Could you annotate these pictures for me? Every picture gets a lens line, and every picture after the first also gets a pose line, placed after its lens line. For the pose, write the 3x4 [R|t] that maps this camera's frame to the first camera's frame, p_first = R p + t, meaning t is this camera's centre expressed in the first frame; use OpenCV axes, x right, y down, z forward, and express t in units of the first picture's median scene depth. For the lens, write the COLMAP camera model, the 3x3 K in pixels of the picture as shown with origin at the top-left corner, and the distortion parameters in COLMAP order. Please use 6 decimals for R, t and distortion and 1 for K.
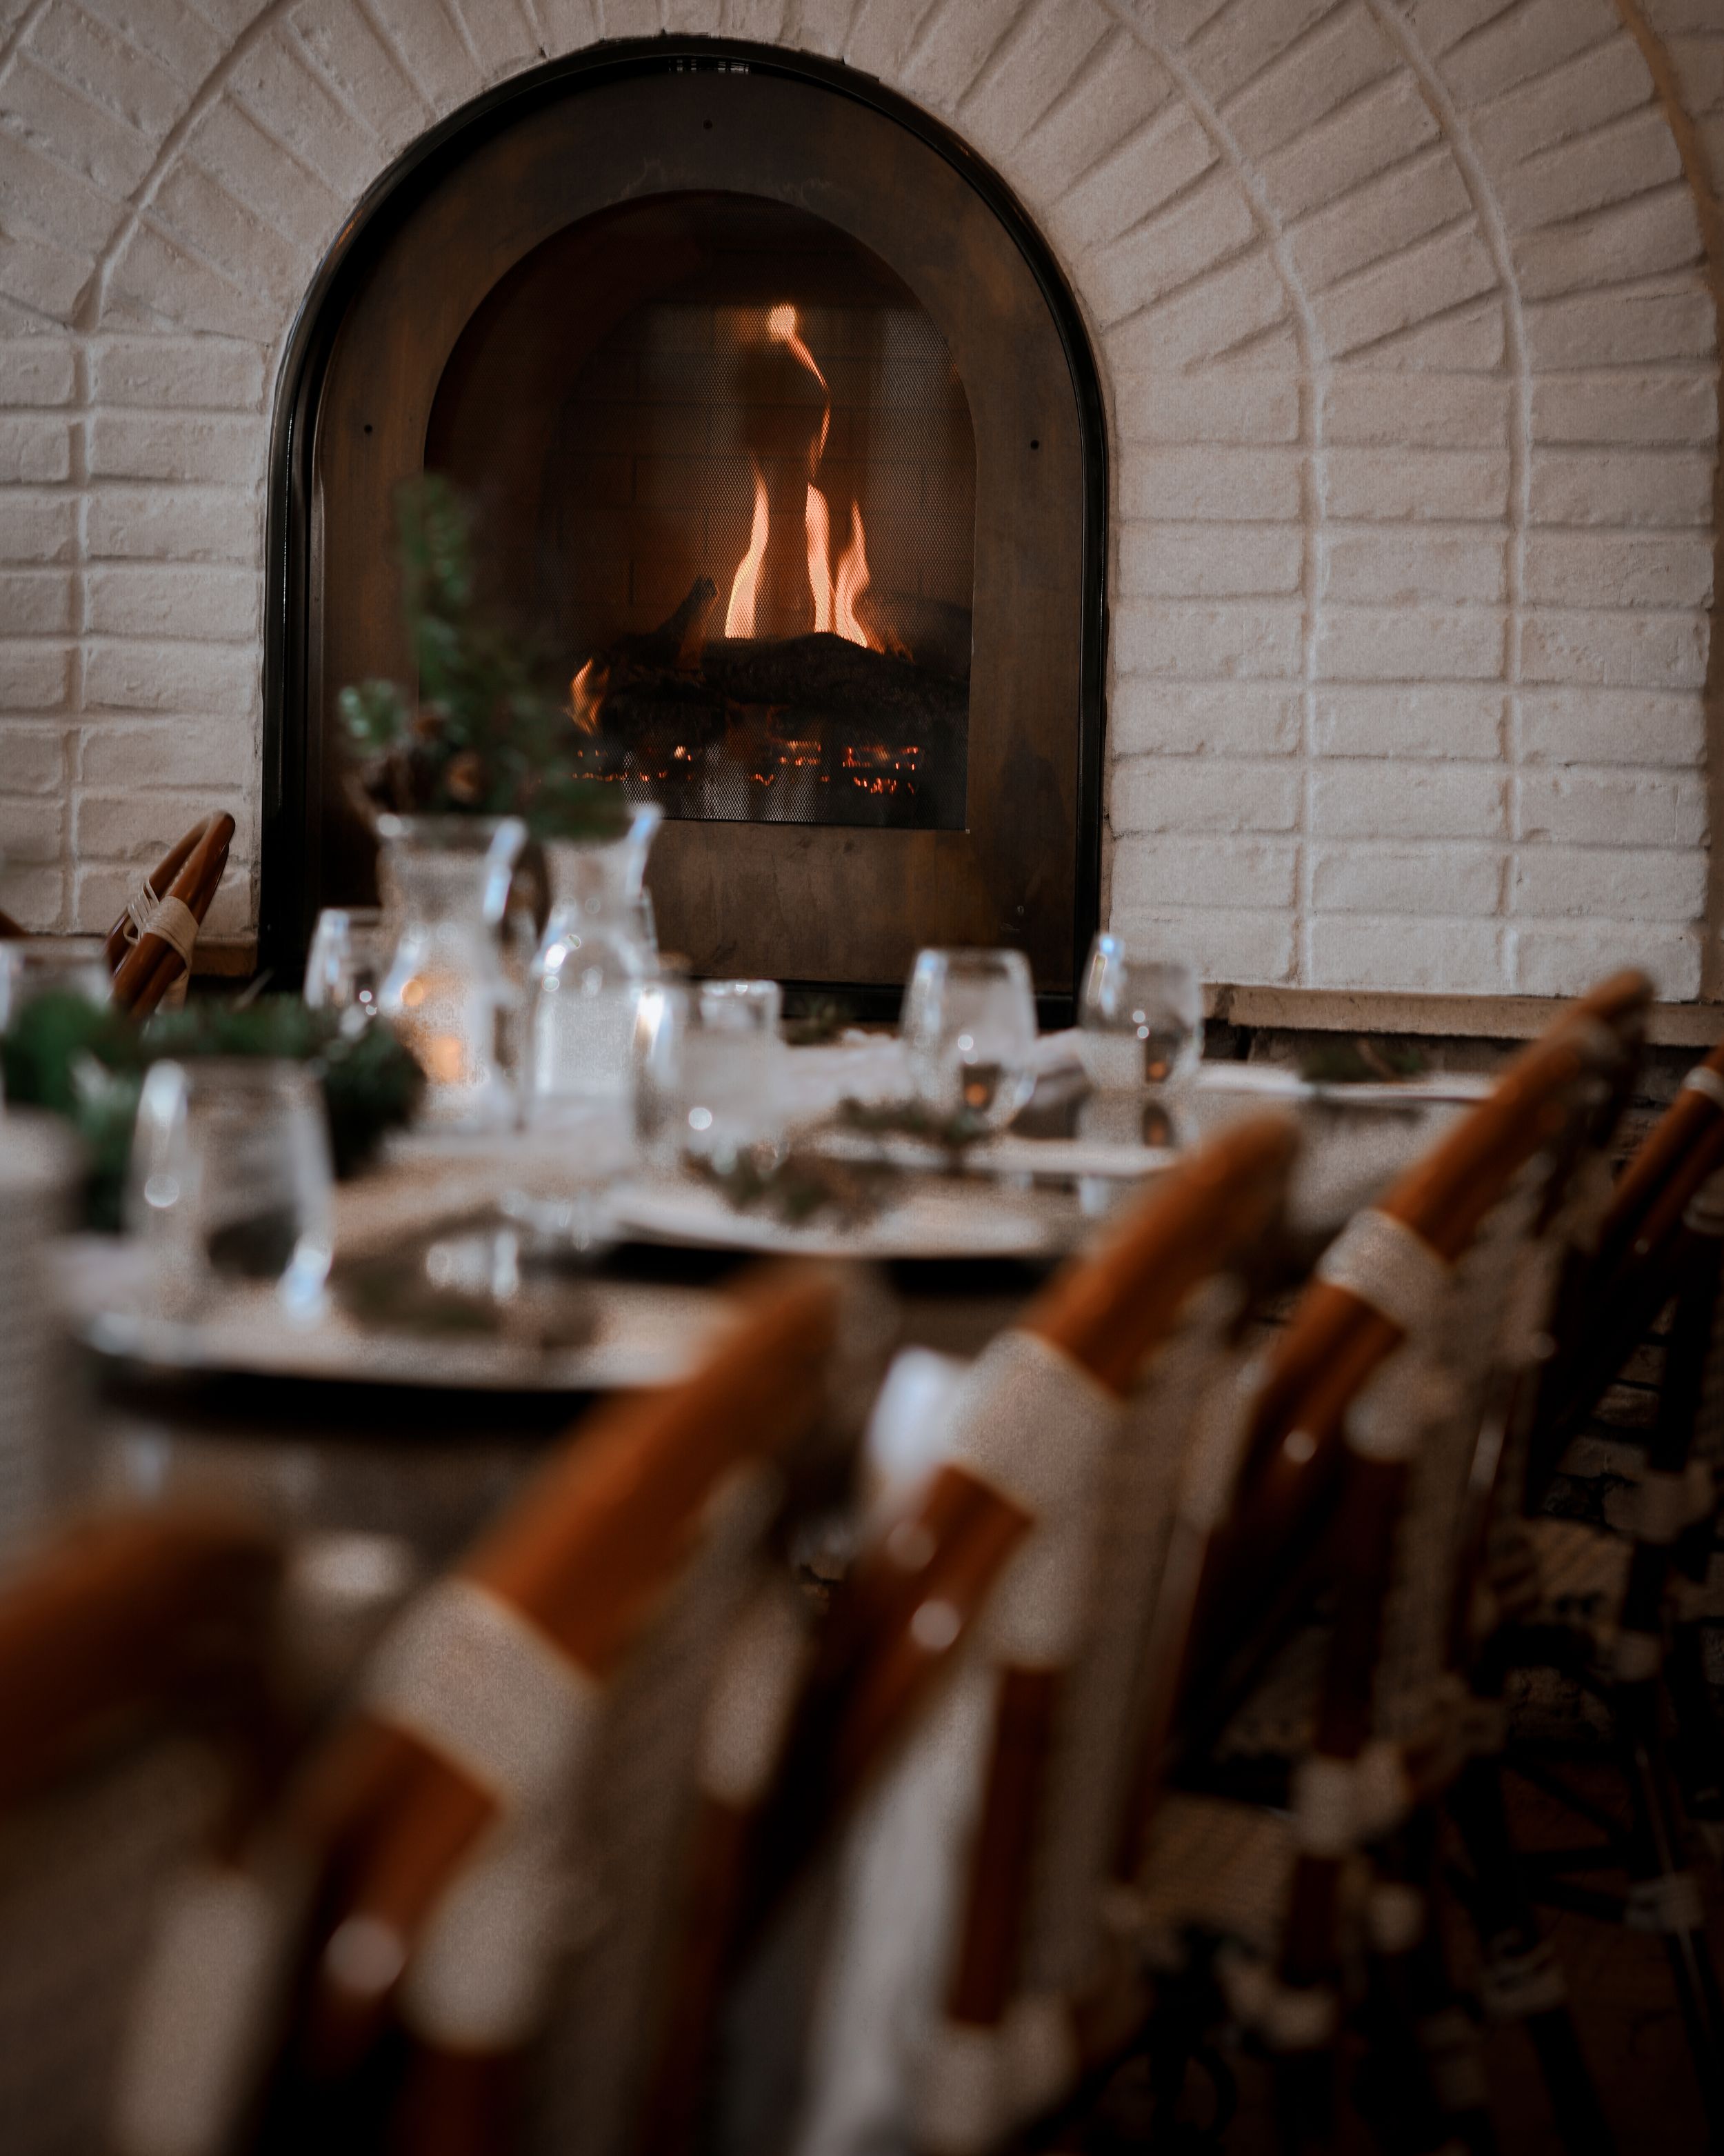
lens RADIAL K [[6341.4, 0, 867.7], [0, 6341.4, 1083.8], [0, 0, 1]] dist [-0.042971, 0.000000]
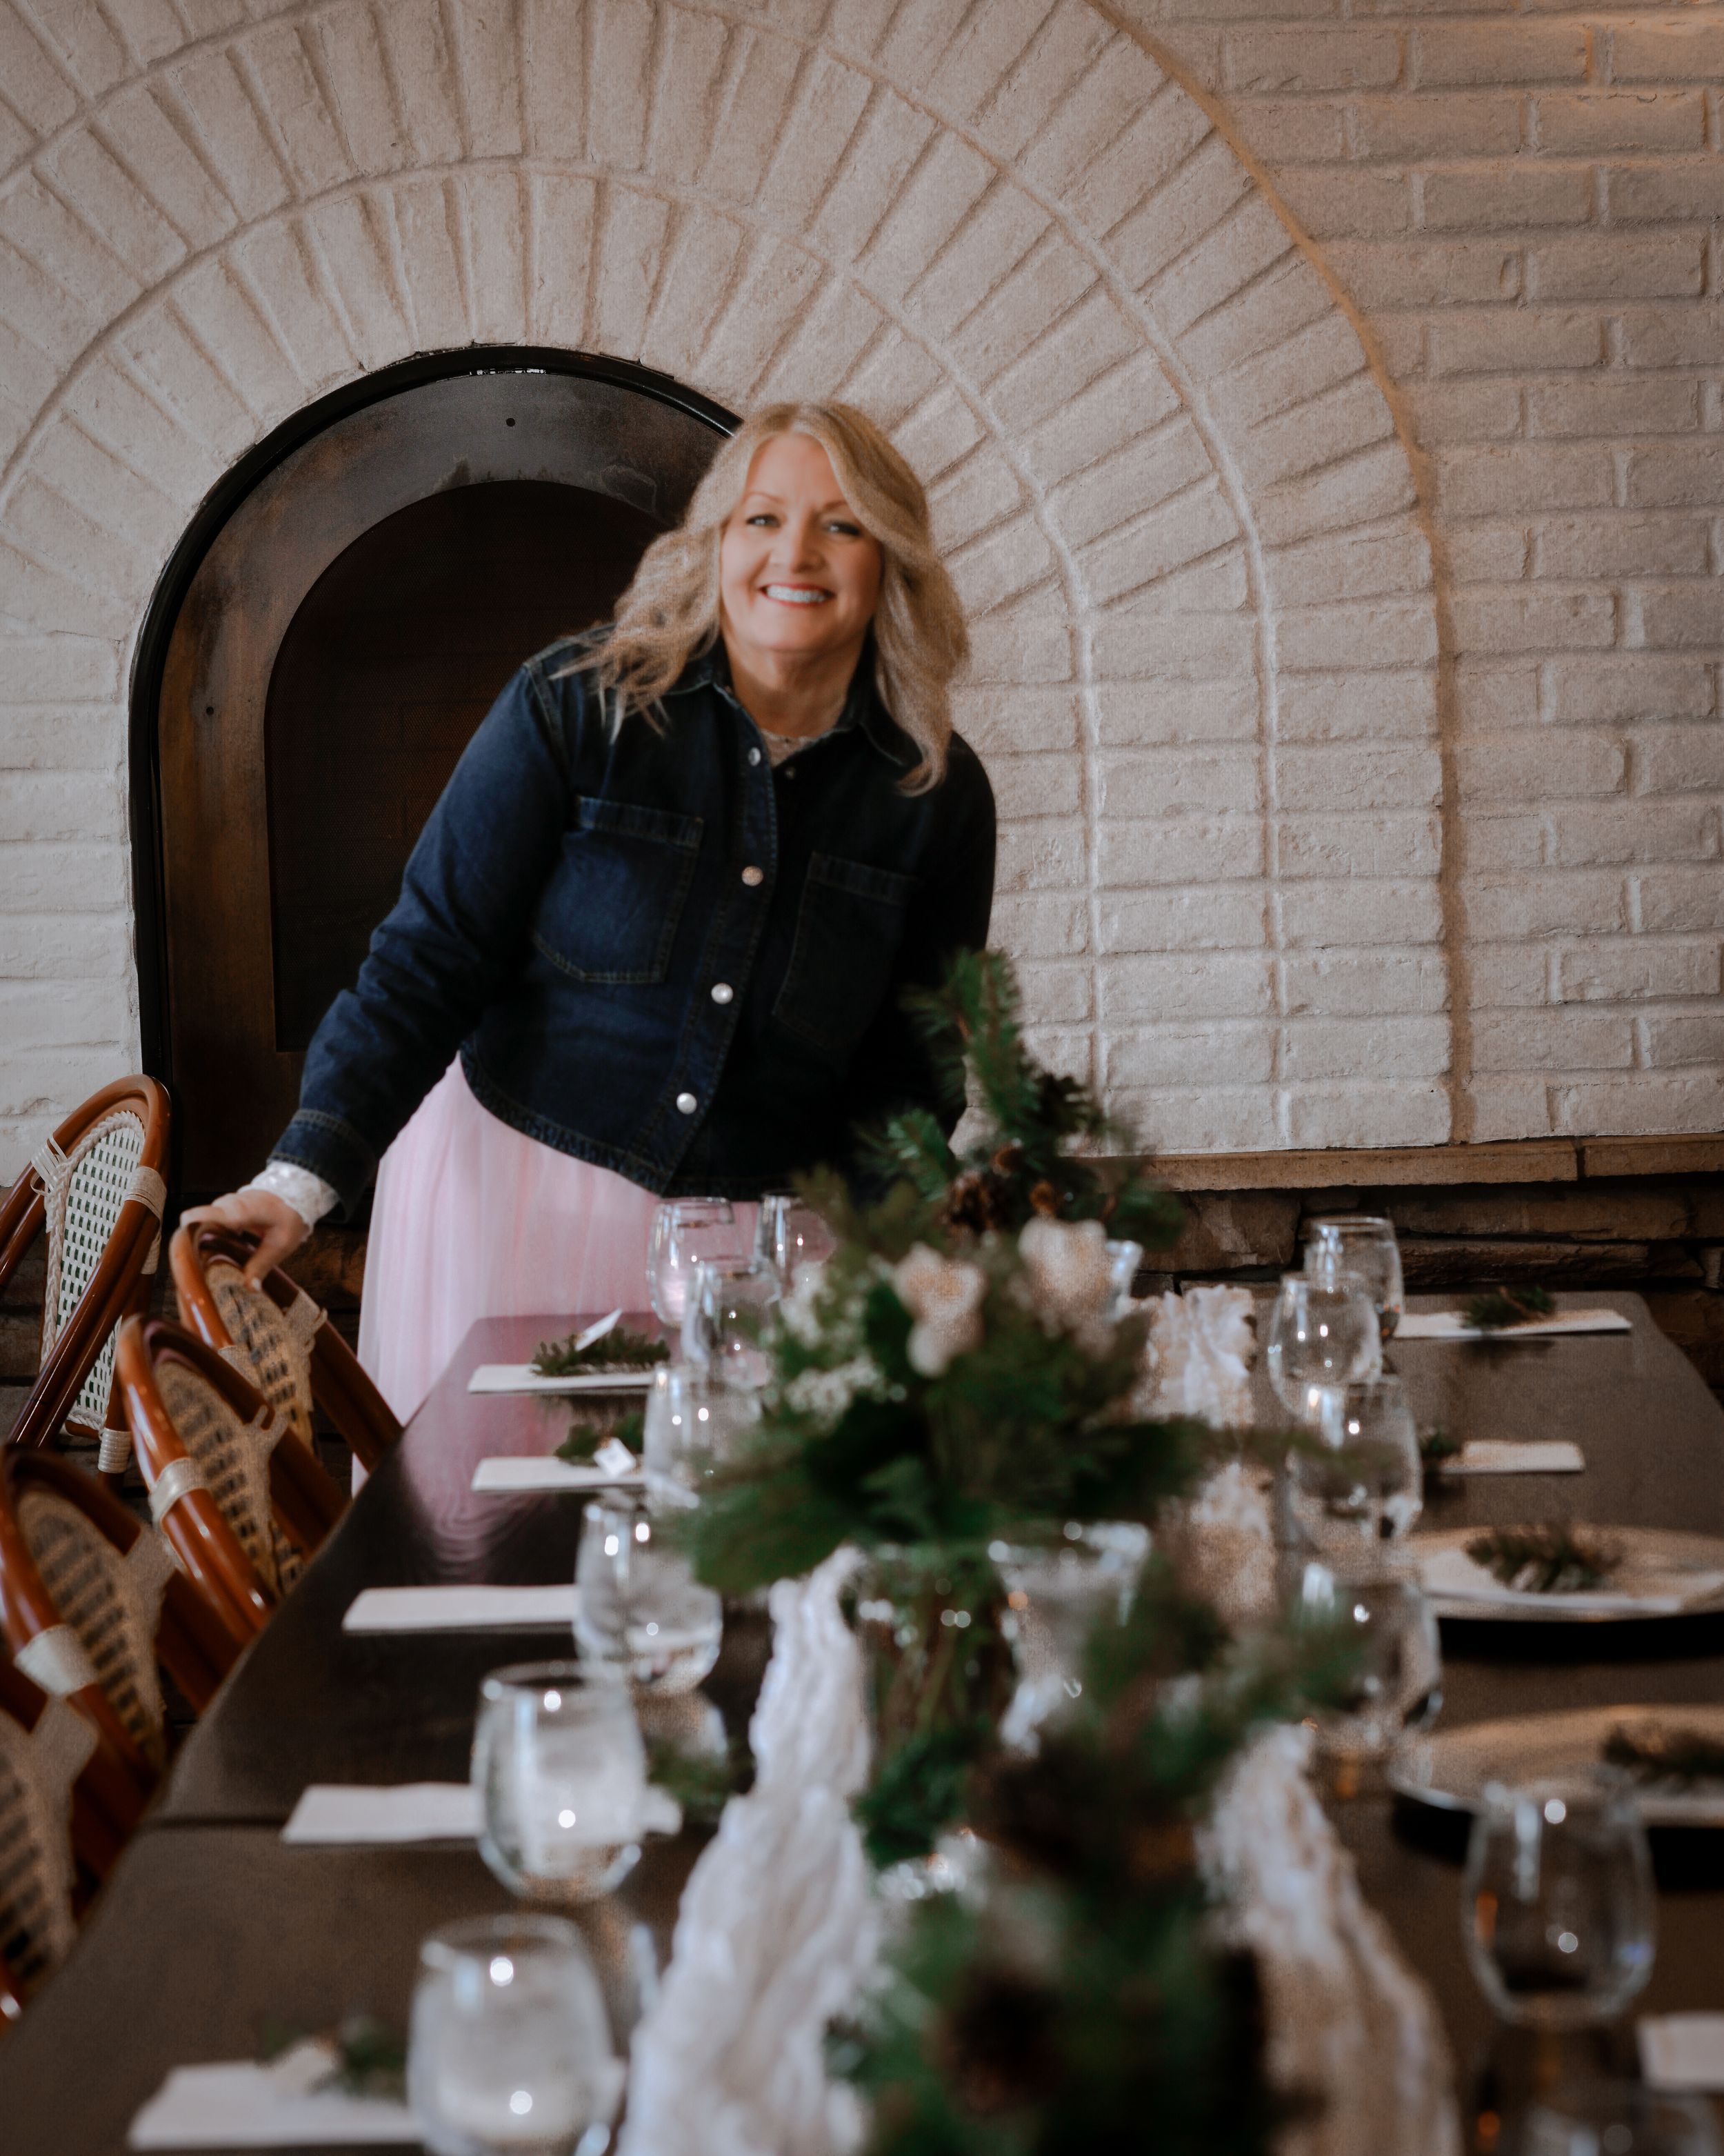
lens RADIAL K [[6341.4, 0, 865.3], [0, 6341.4, 1062.9], [0, 0, 1]] dist [-0.042971, 0.000000]
pose [[0.973904, -0.077798, 0.213210, -0.216089], [0.073155, 0.996882, 0.029589, -0.069062], [-0.214847, -0.013220, 0.976558, -0.105175]]
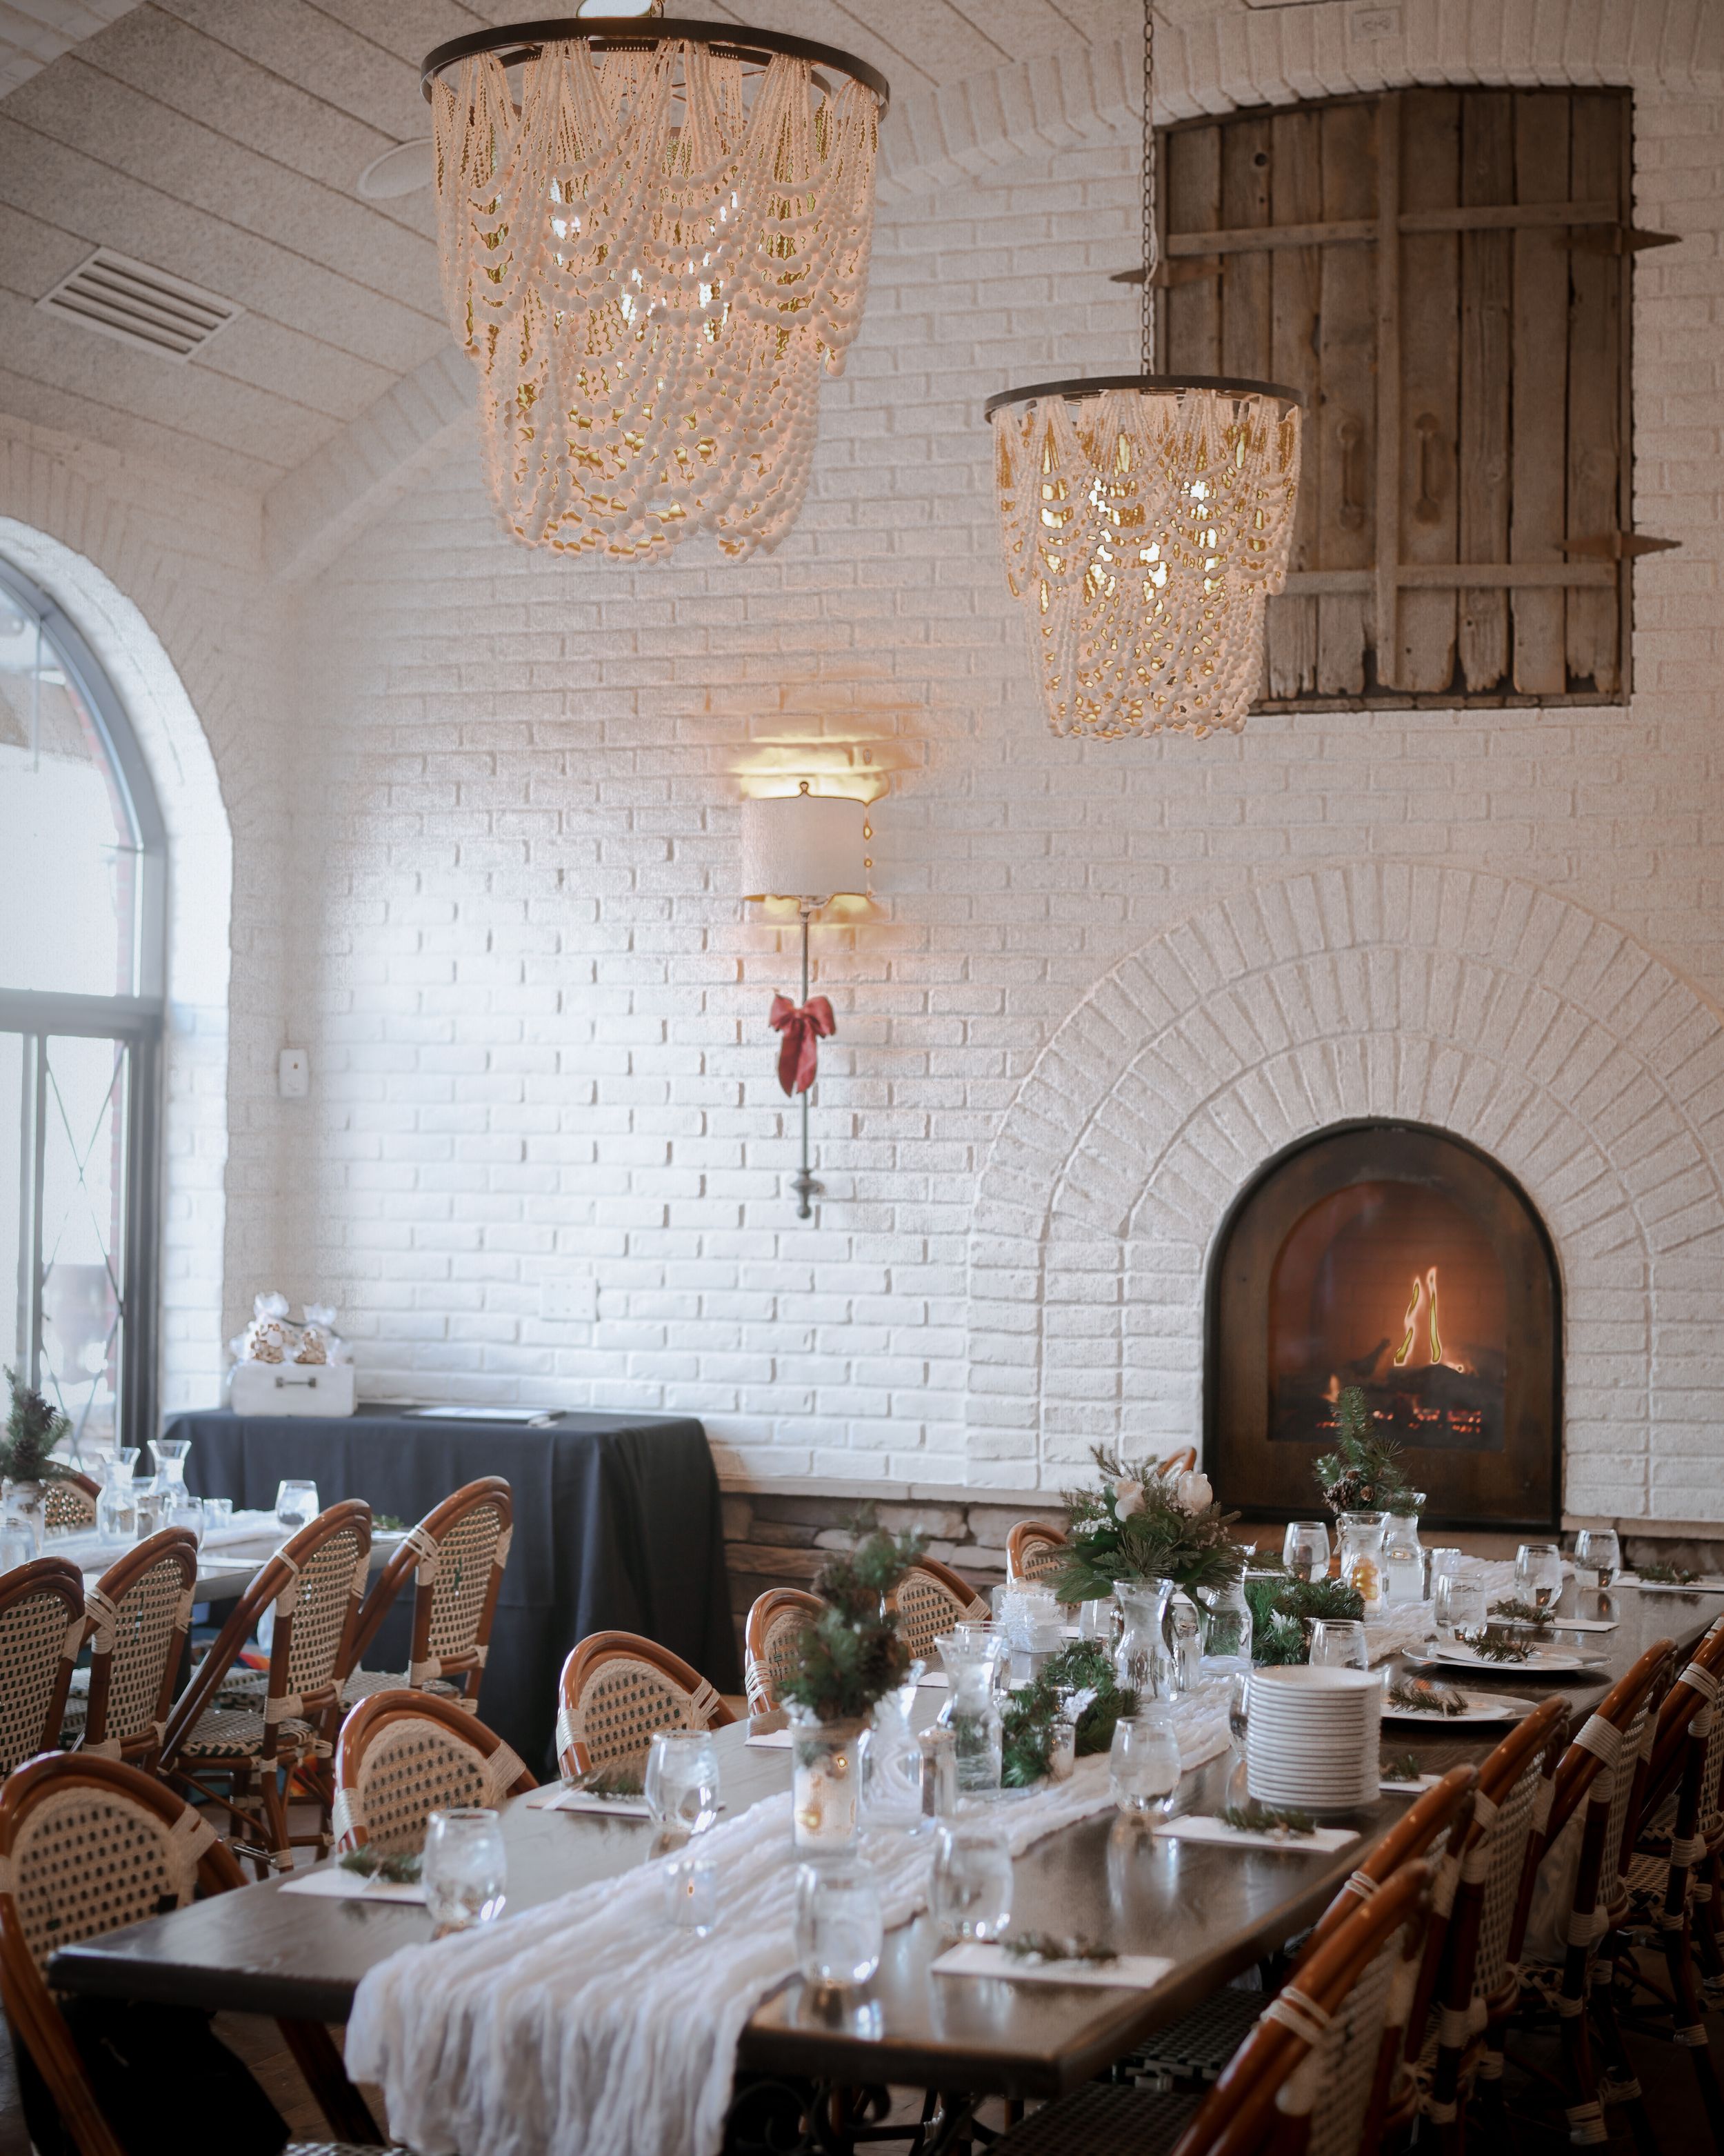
lens RADIAL K [[3891.7, 0, 862.6], [0, 3891.7, 1084.2], [0, 0, 1]] dist [-0.074404, 0.000000]
pose [[0.992576, -0.014541, -0.120757, -0.045775], [0.003266, 0.995657, -0.093043, -0.042964], [0.121585, 0.091957, 0.988312, -0.477224]]
